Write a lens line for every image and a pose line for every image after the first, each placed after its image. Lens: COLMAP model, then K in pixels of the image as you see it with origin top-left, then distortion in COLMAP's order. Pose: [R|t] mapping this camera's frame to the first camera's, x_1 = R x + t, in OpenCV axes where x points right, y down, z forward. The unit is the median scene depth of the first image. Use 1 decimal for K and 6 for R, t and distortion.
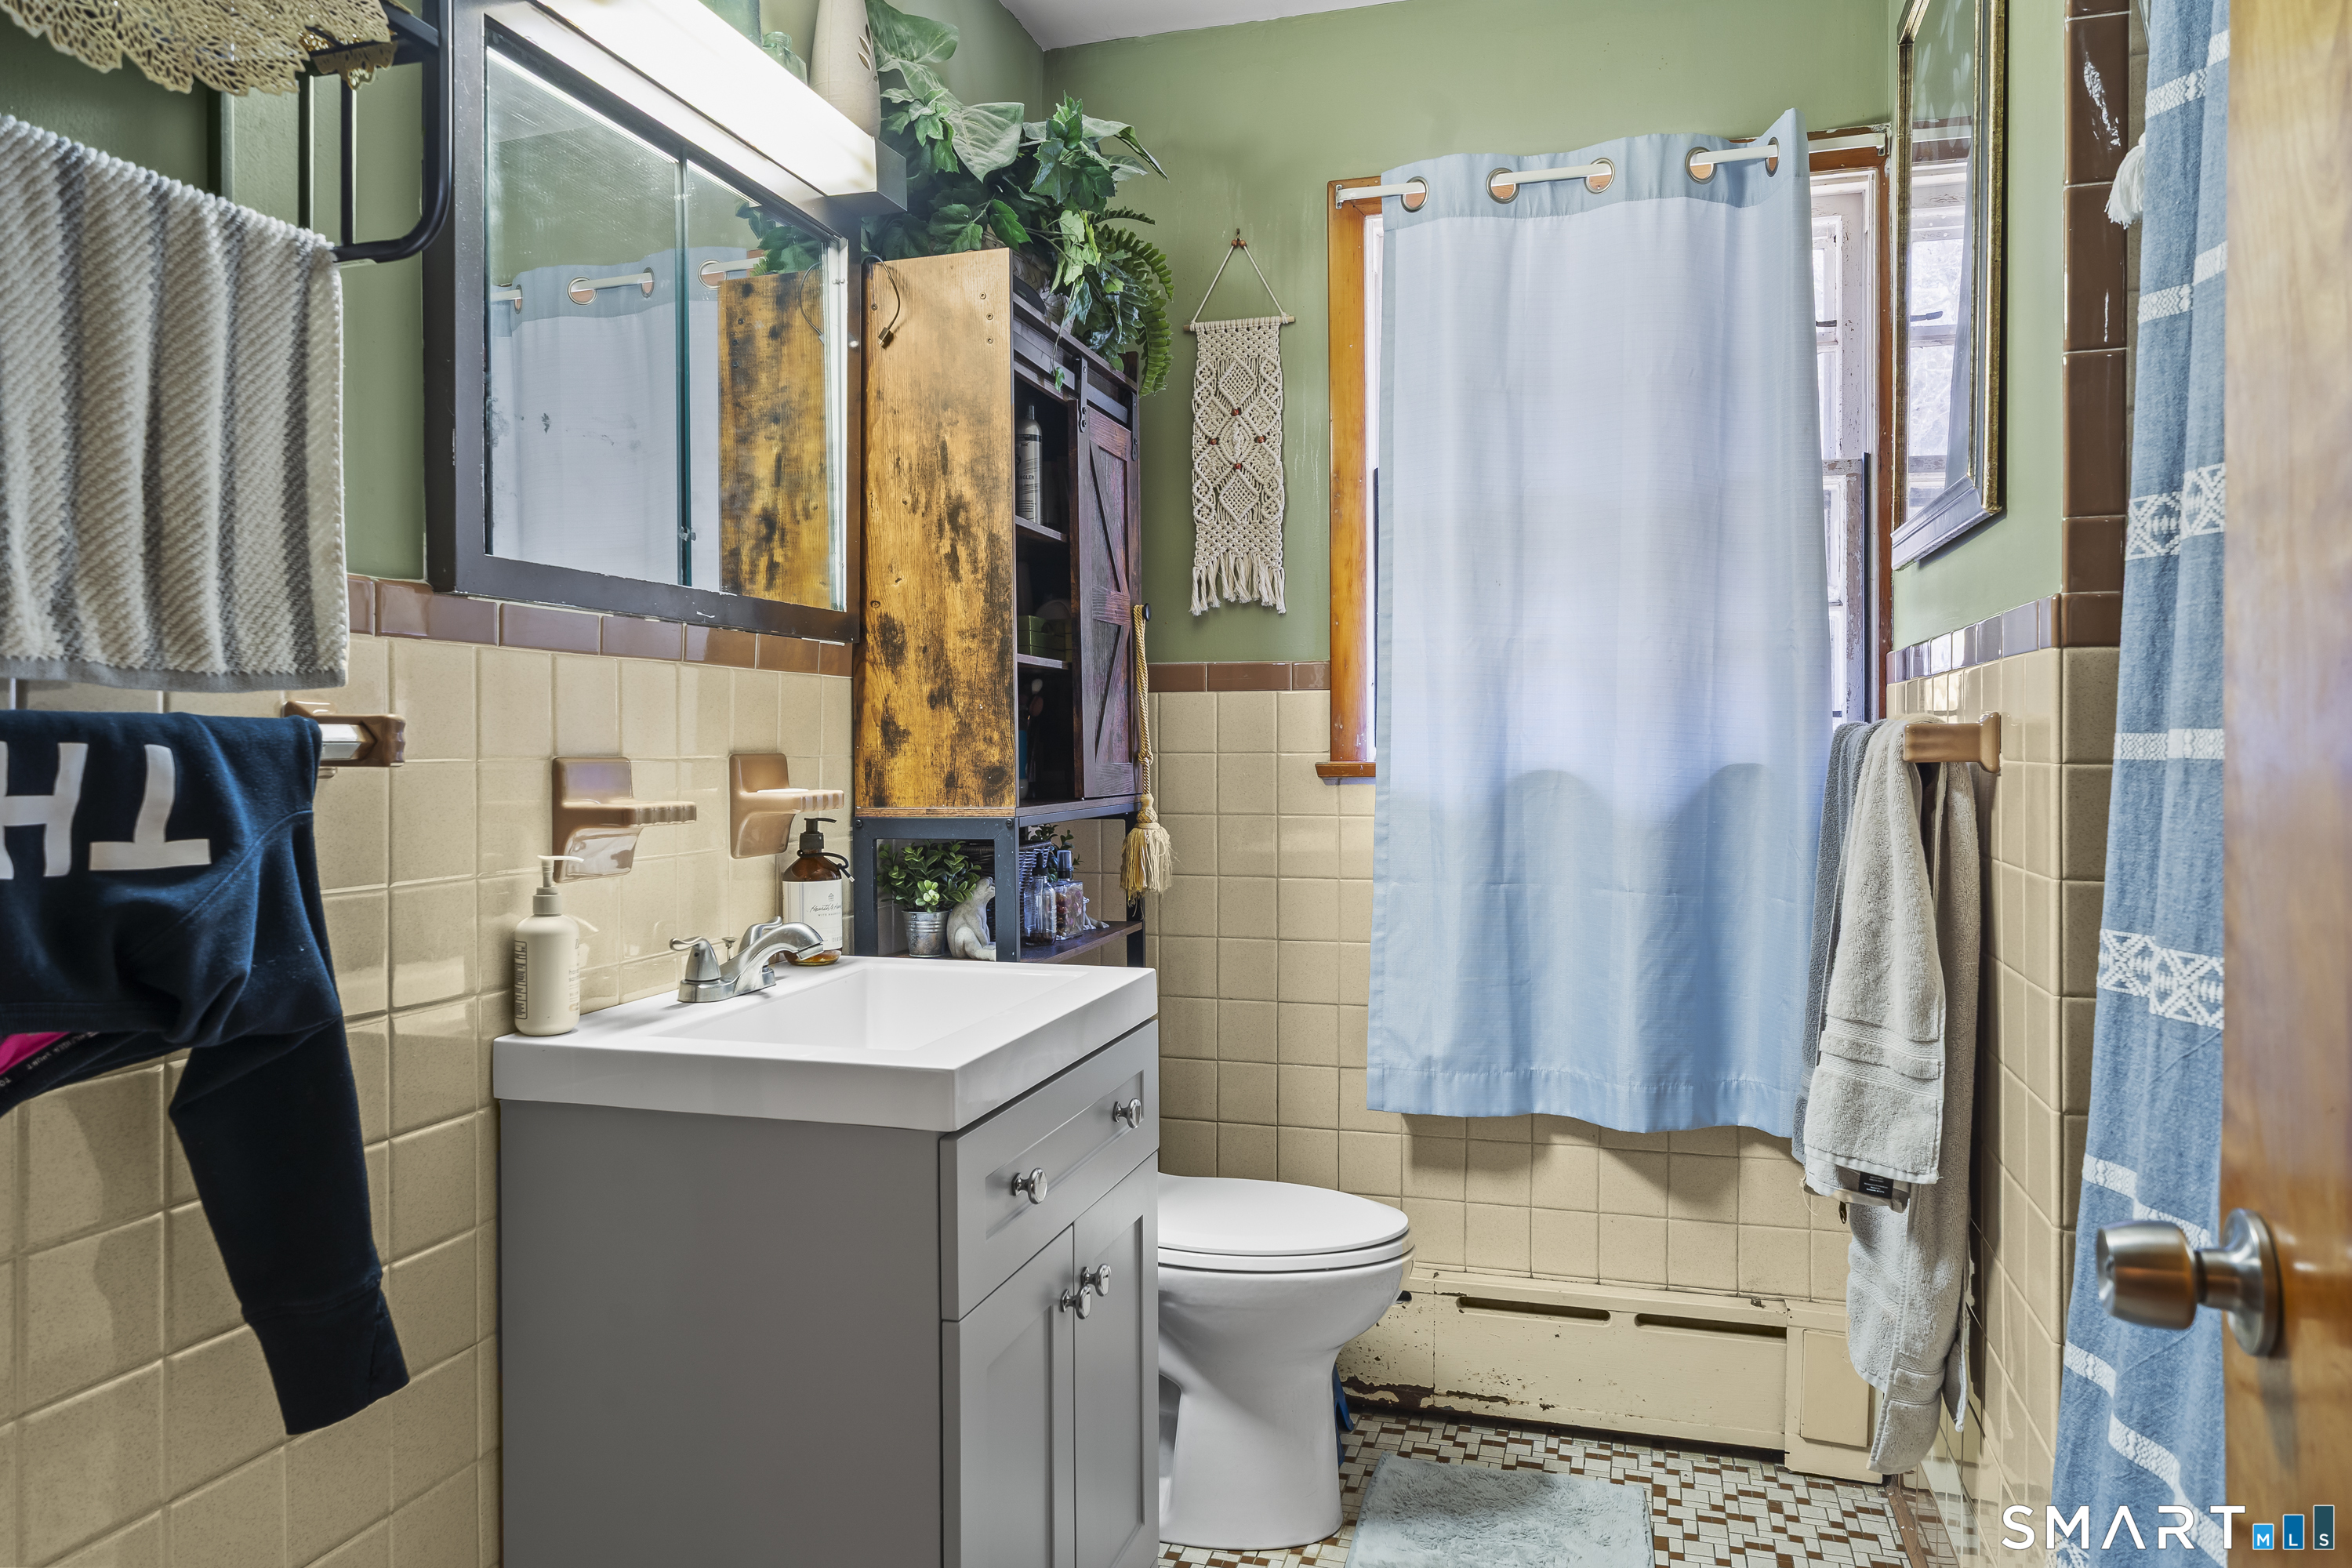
lens RADIAL K [[1674.6, 0, 1147.4], [0, 1674.6, 752.8], [0, 0, 1]] dist [-0.020457, 0.030075]
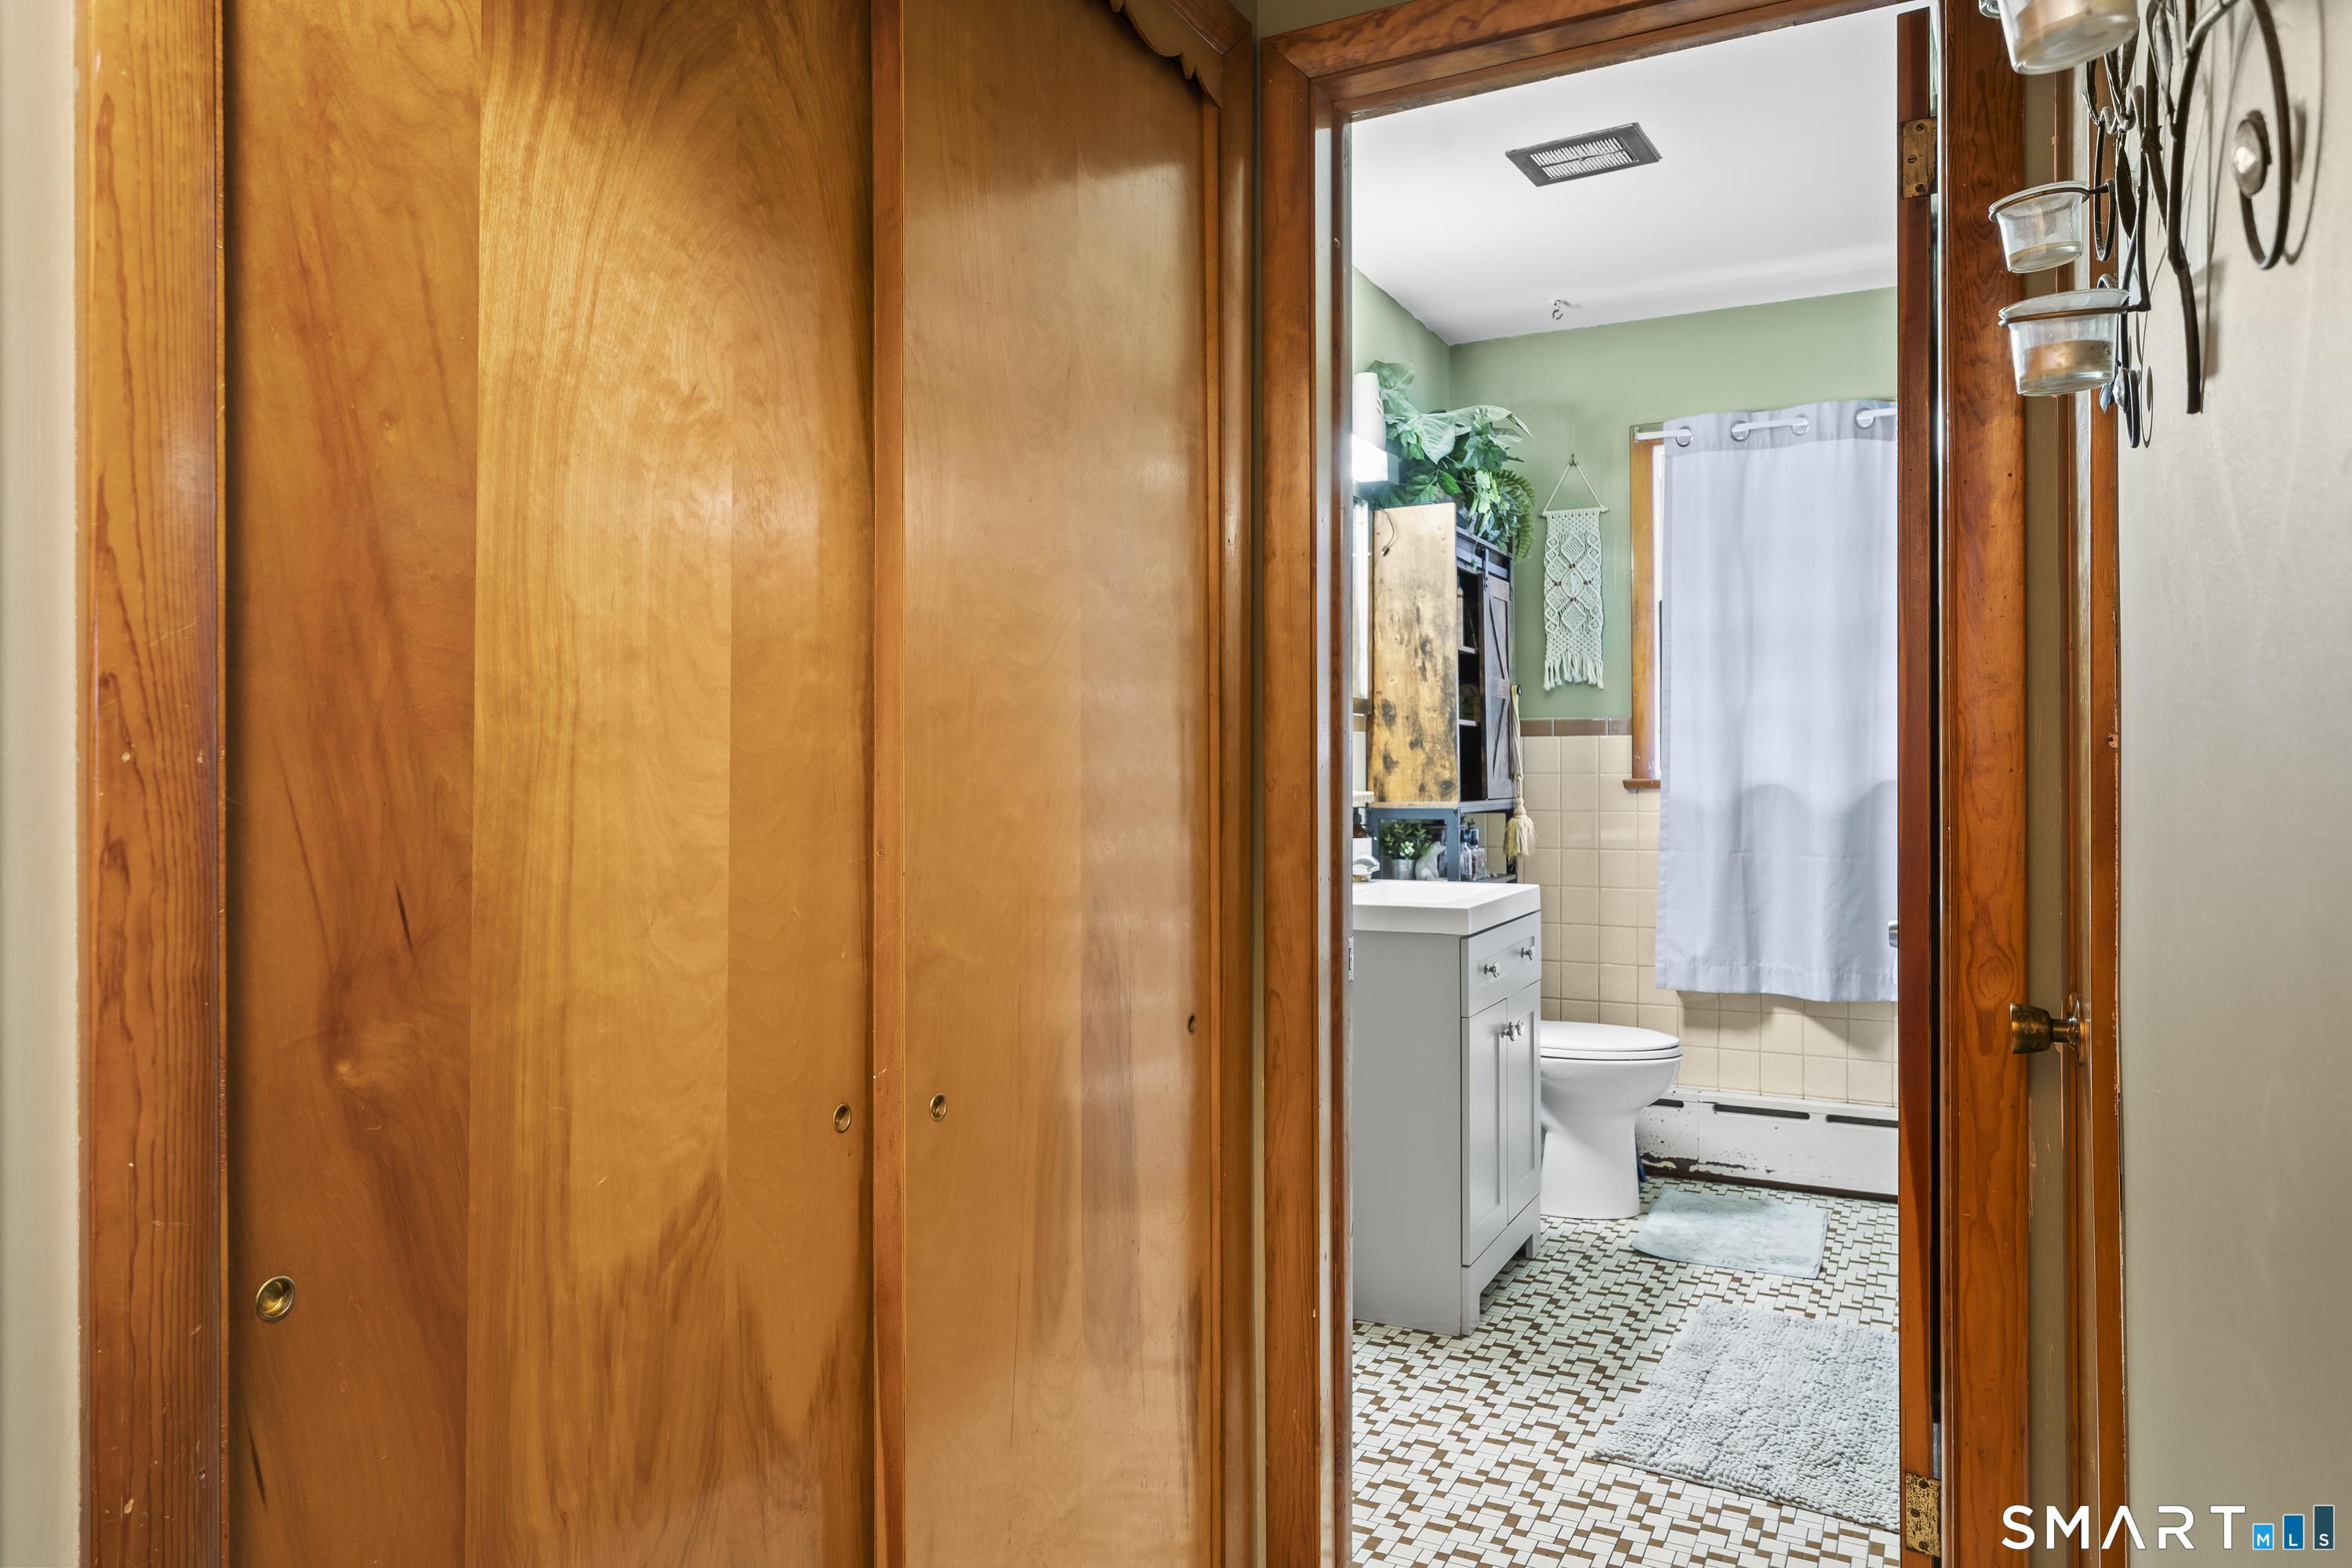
lens RADIAL K [[1674.6, 0, 1109.6], [0, 1674.6, 763.5], [0, 0, 1]] dist [-0.020457, 0.030075]
pose [[0.982145, -0.000986, -0.188121, -0.101352], [-0.000592, 0.999965, -0.008333, 0.004768], [0.188122, 0.008295, 0.982111, -0.837619]]
